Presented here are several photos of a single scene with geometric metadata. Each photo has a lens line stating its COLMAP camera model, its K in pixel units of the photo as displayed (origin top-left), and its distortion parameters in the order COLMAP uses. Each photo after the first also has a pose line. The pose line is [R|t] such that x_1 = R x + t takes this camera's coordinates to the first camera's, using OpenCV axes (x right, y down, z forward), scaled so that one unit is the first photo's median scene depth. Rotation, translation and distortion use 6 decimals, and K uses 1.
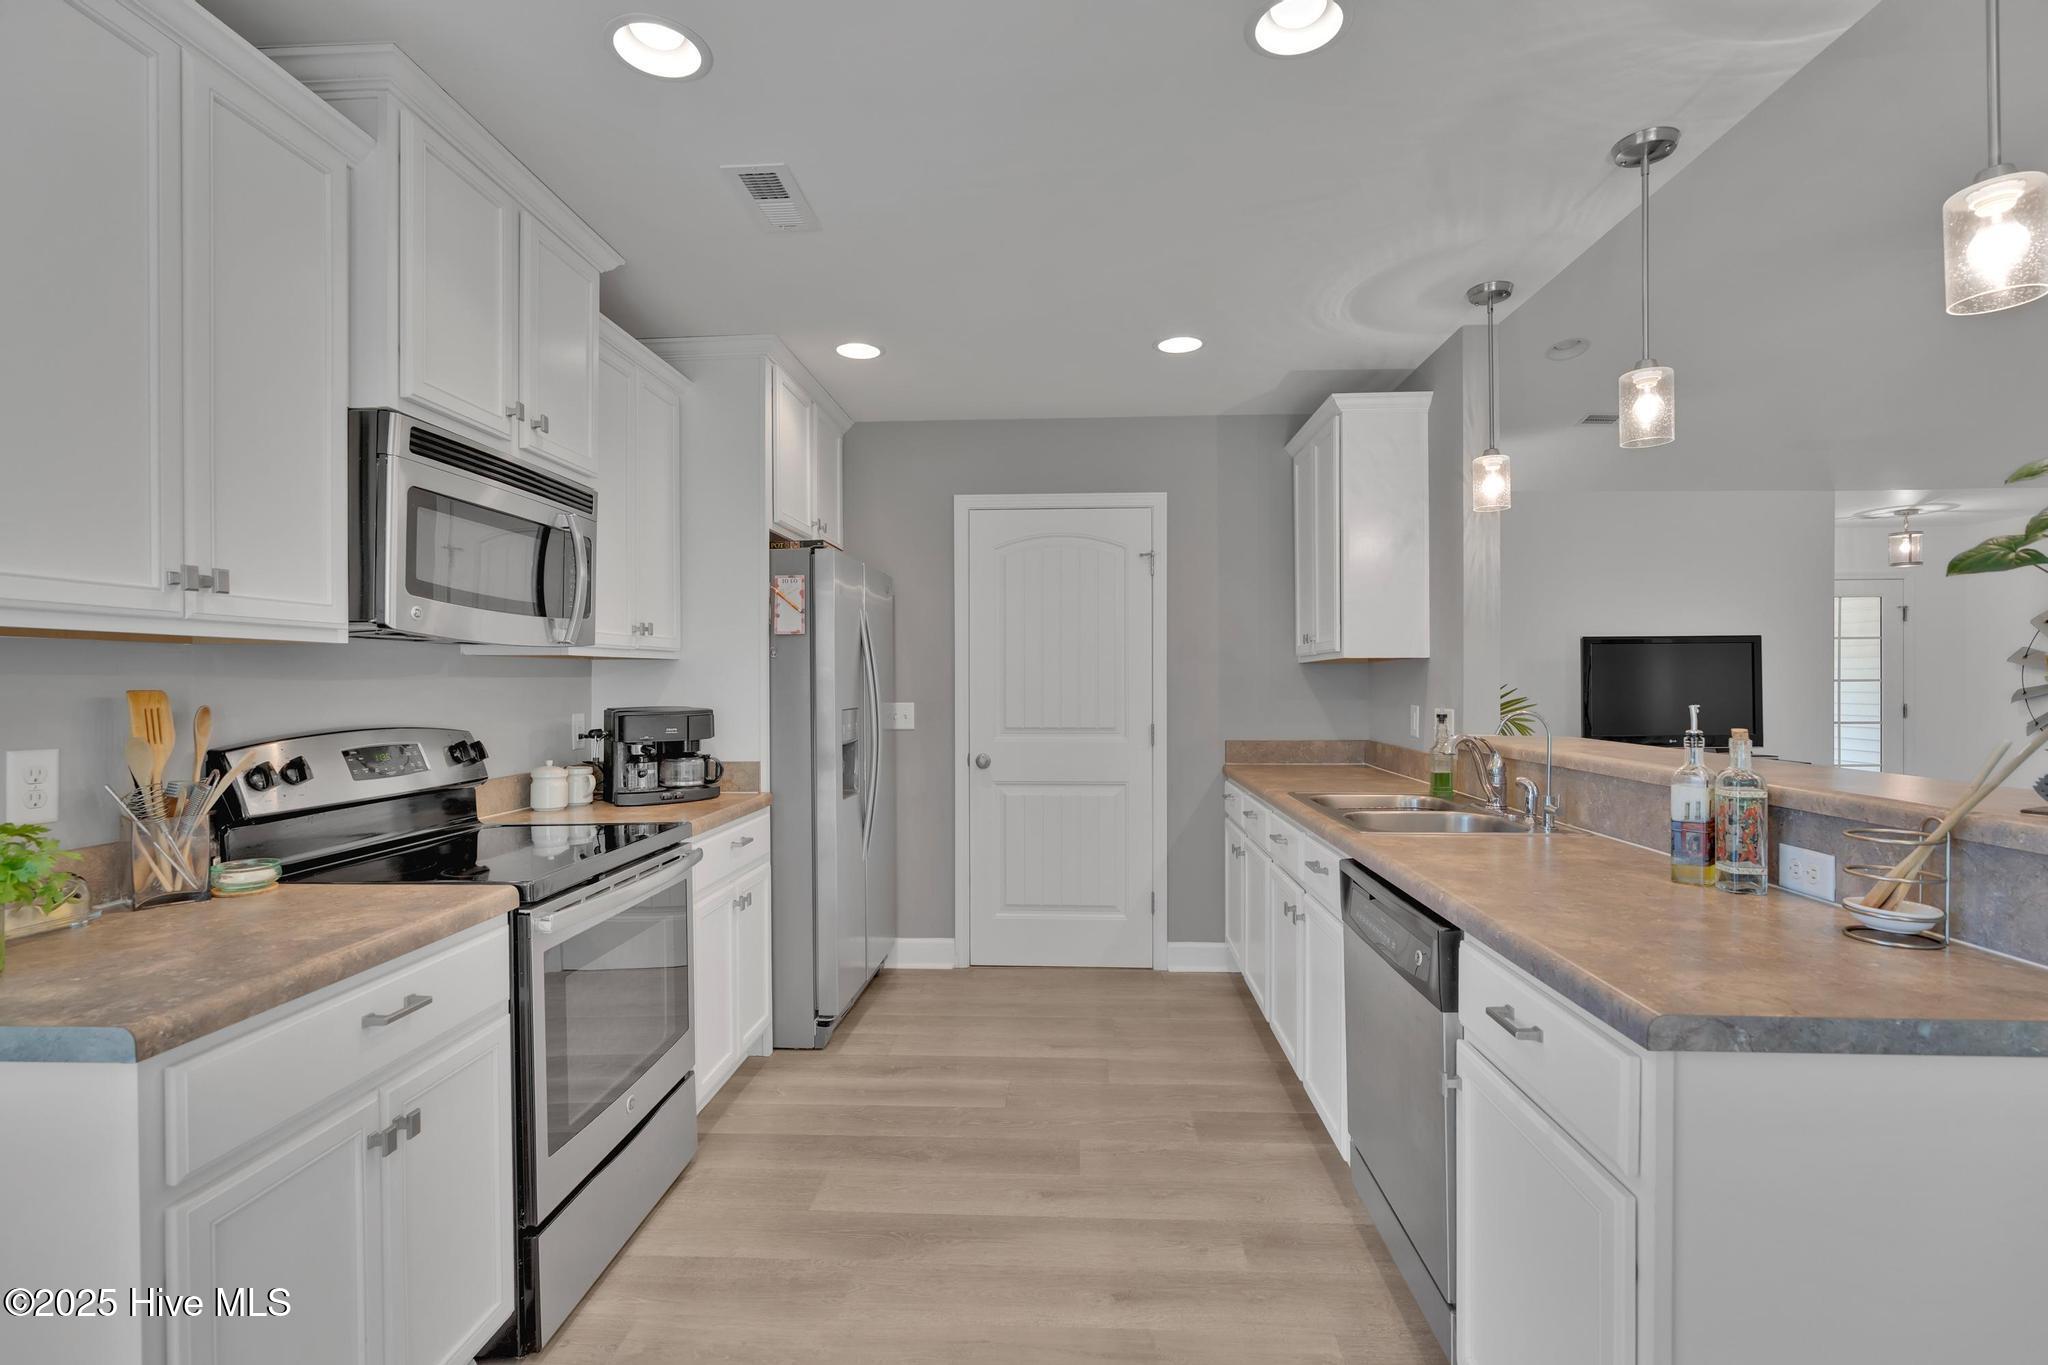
lens RADIAL K [[939.4, 0, 1028.1], [0, 939.4, 681.6], [0, 0, 1]] dist [-0.002810, 0.002518]
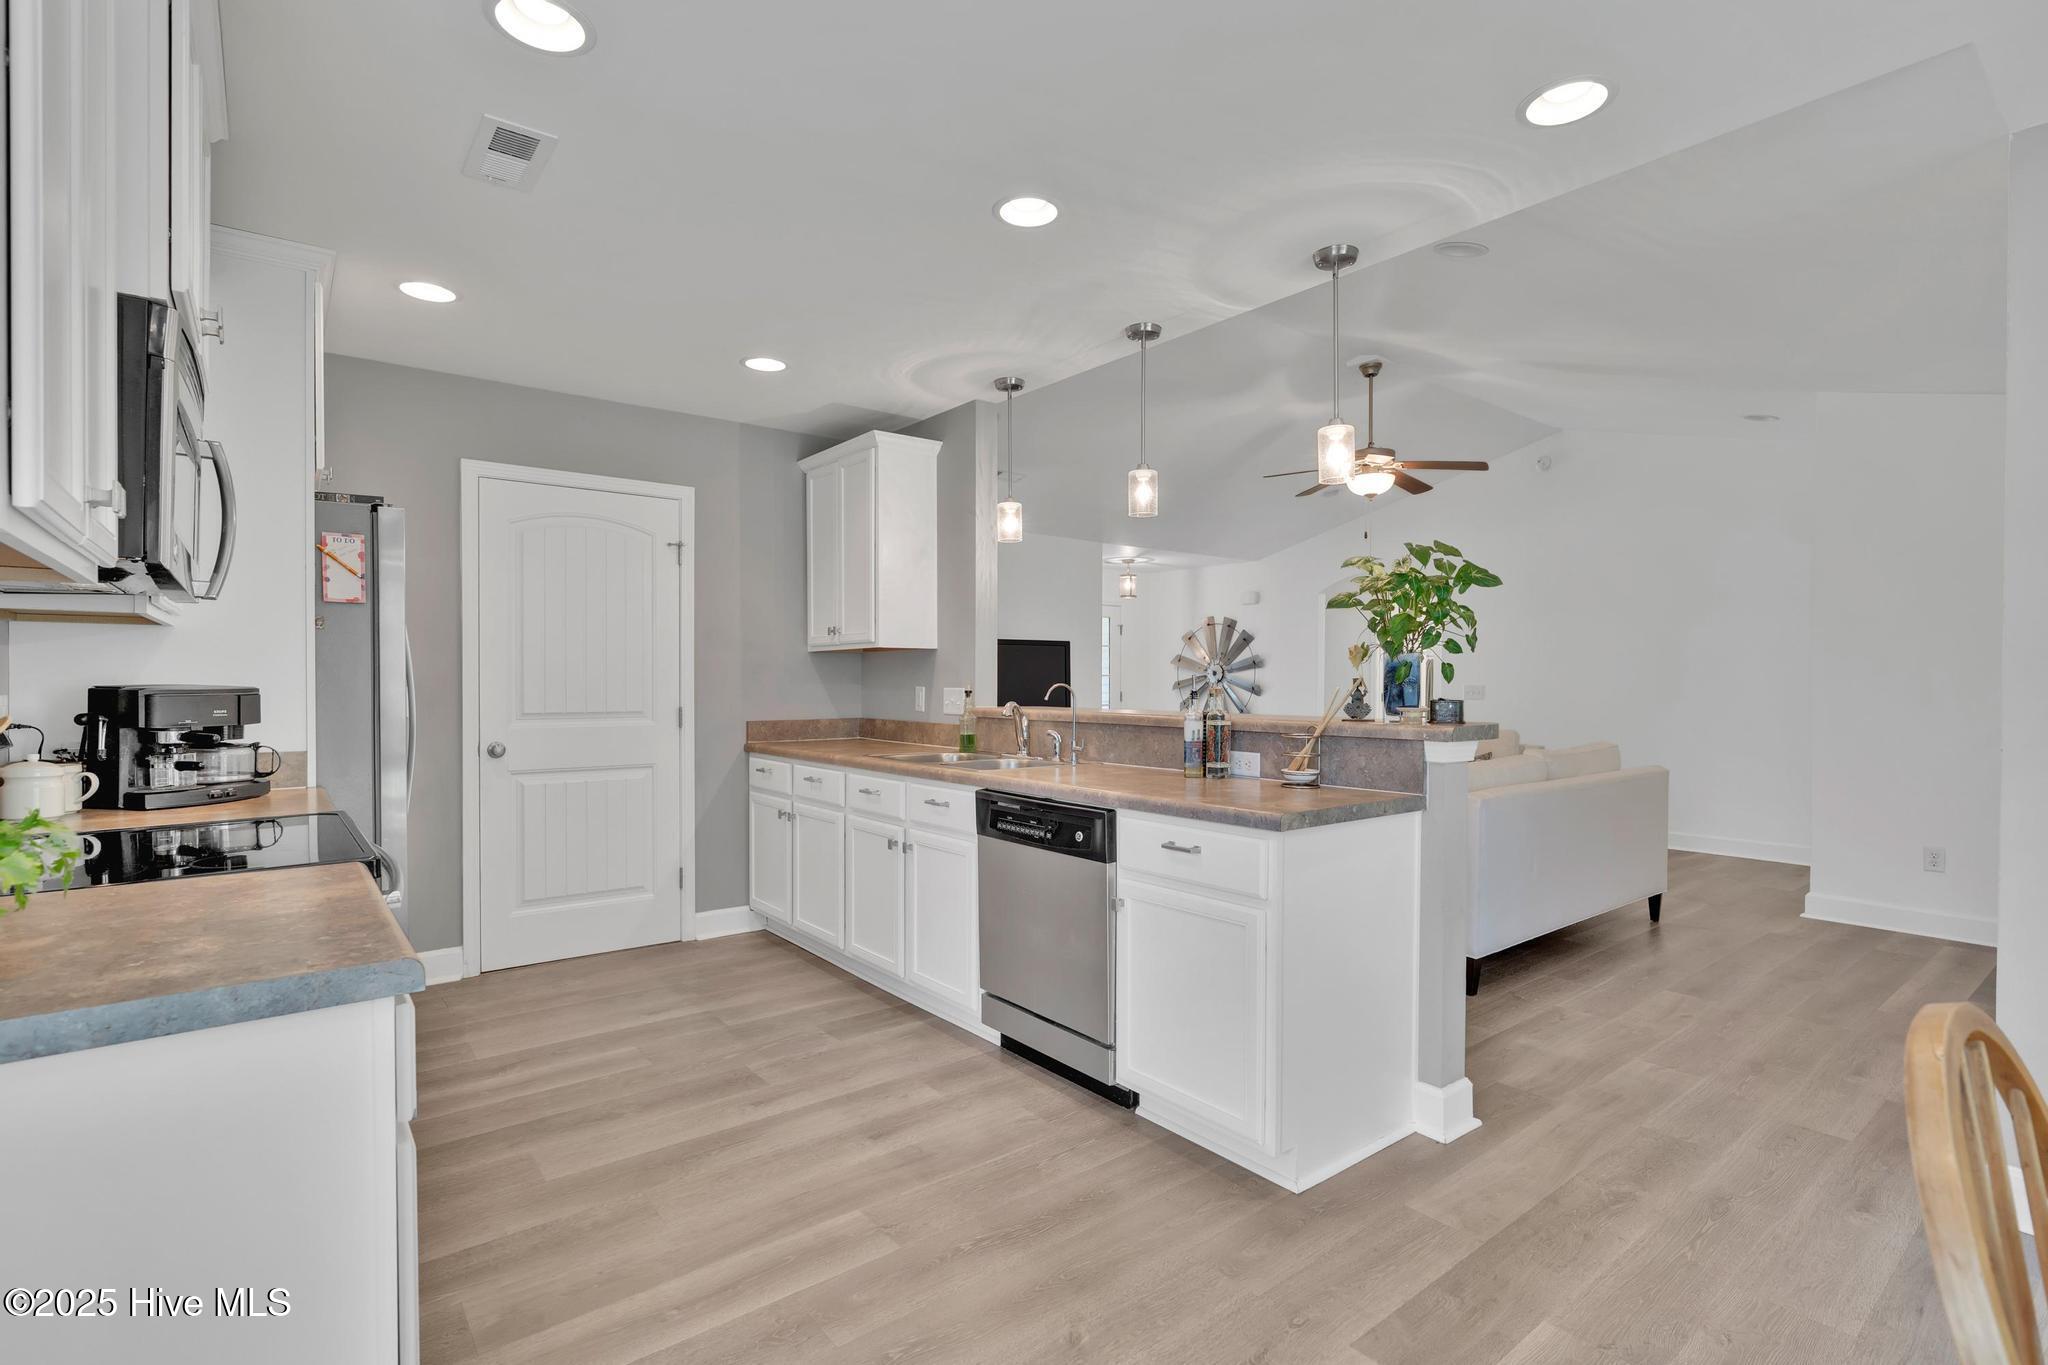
lens RADIAL K [[939.4, 0, 1029.4], [0, 939.4, 680.4], [0, 0, 1]] dist [-0.002810, 0.002518]
pose [[0.760061, 0.002840, 0.649846, -0.335986], [-0.003504, 0.999994, -0.000272, 0.019332], [-0.649842, -0.002070, 0.760066, -0.062711]]
